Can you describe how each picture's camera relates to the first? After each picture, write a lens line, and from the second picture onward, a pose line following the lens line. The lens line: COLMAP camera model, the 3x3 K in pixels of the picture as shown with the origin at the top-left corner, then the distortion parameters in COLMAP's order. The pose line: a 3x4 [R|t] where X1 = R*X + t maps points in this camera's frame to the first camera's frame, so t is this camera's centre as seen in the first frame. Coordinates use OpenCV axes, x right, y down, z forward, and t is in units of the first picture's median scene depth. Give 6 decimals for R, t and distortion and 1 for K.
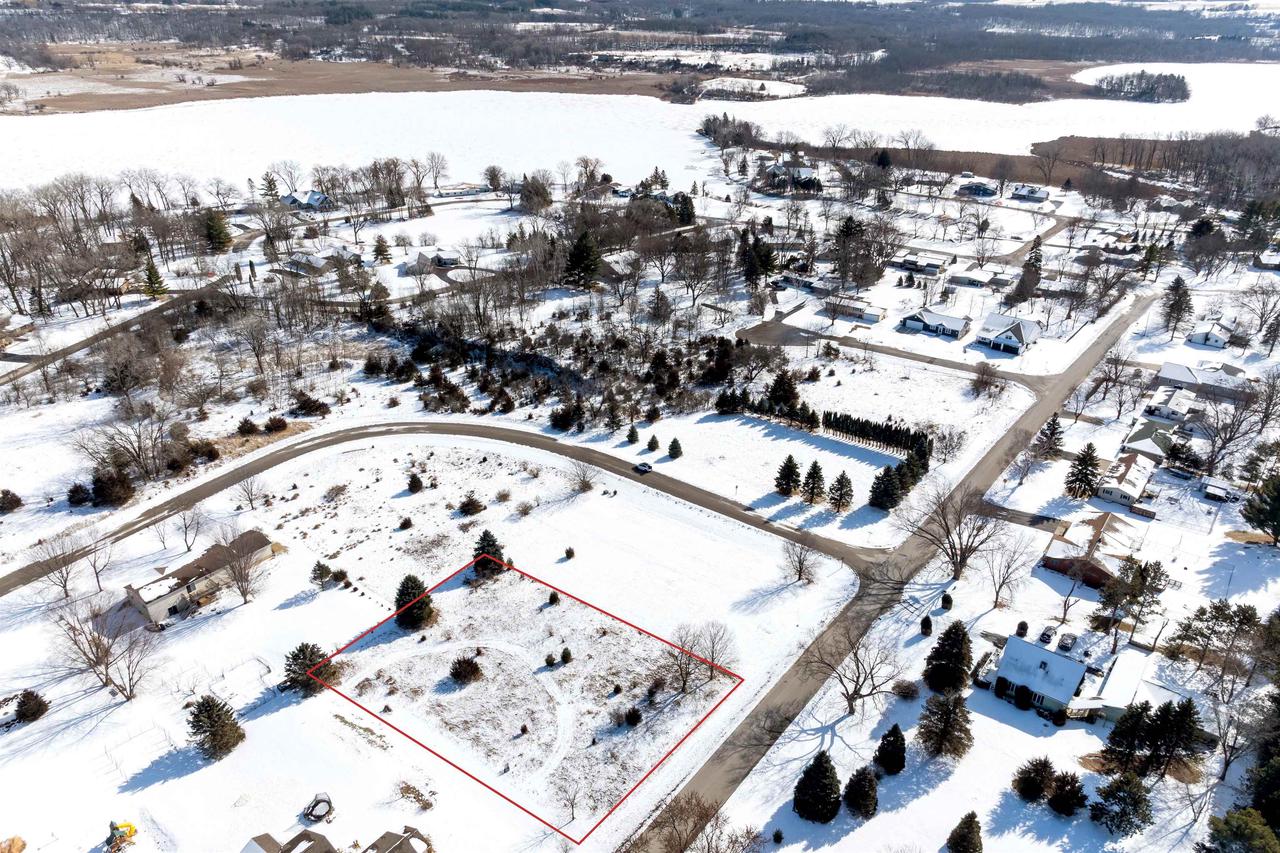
lens RADIAL K [[877.8, 0, 640.0], [0, 877.8, 426.5], [0, 0, 1]] dist [-0.009518, 0.002396]
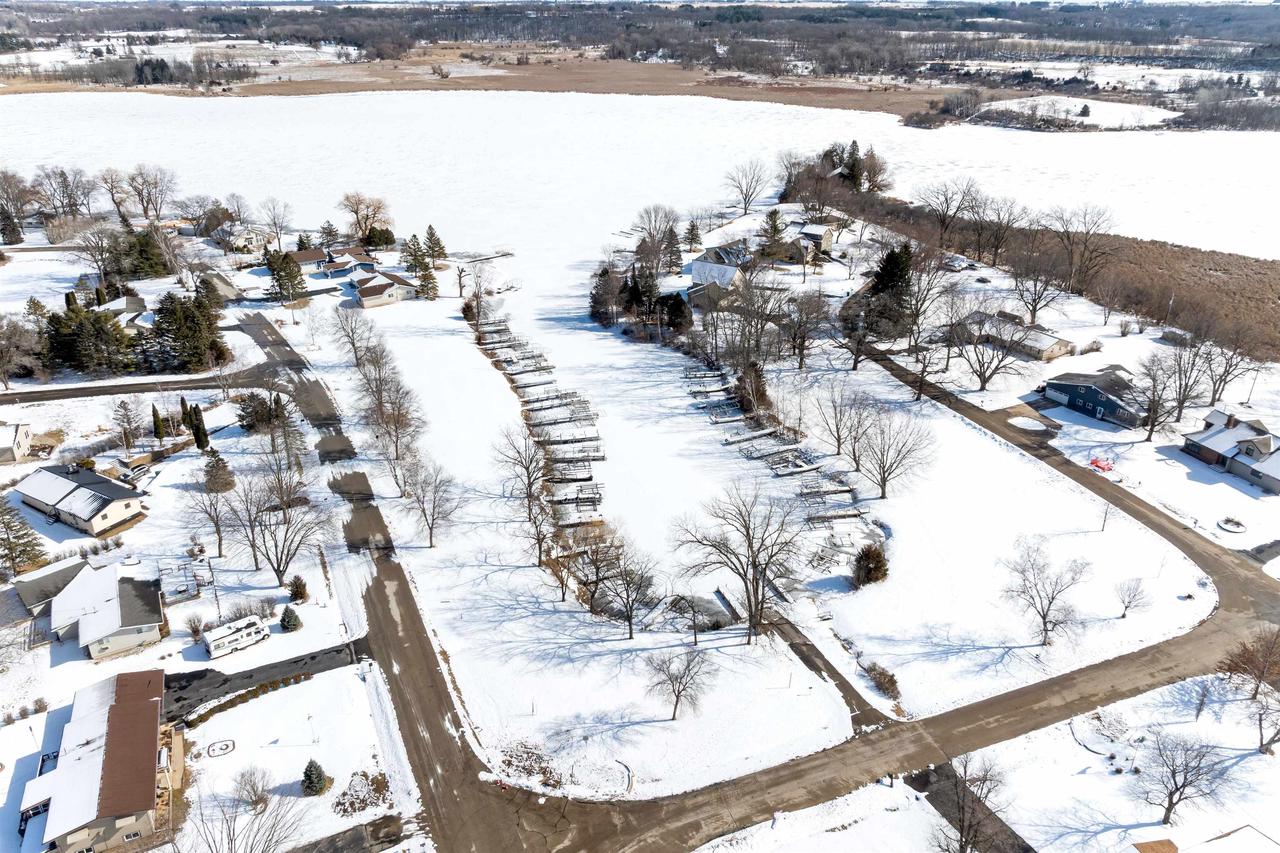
lens RADIAL K [[877.8, 0, 640.0], [0, 877.8, 426.5], [0, 0, 1]] dist [-0.009518, 0.002396]
pose [[0.862552, 0.217331, -0.456916, 0.157971], [-0.226025, 0.973444, 0.036333, -0.093979], [0.452678, 0.071936, 0.888768, 0.250786]]
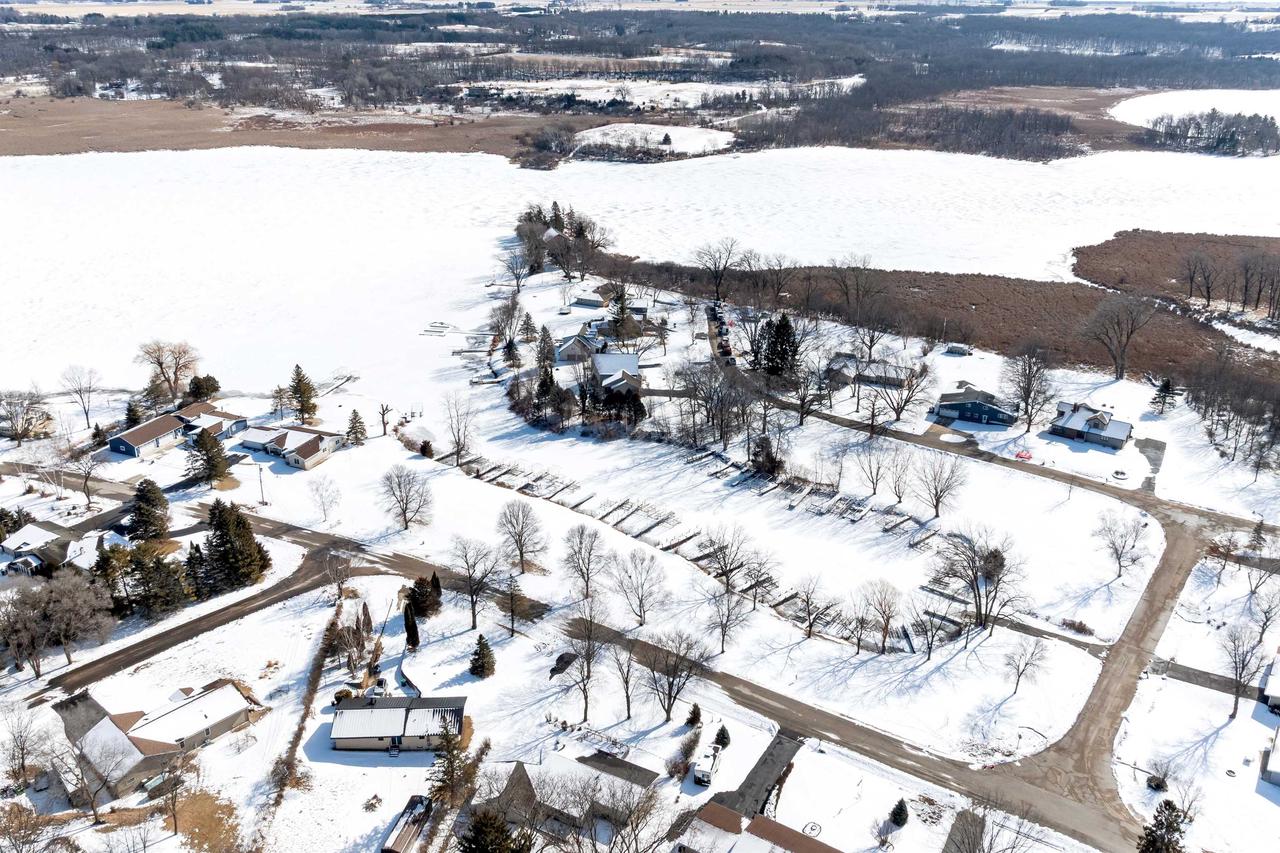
lens RADIAL K [[991.4, 0, 640.0], [0, 991.4, 426.5], [0, 0, 1]] dist [0.015646, -0.045063]
pose [[0.999668, -0.015323, 0.020715, 0.078781], [0.016515, 0.998141, -0.058670, -0.094362], [-0.019777, 0.058993, 0.998062, 0.192574]]
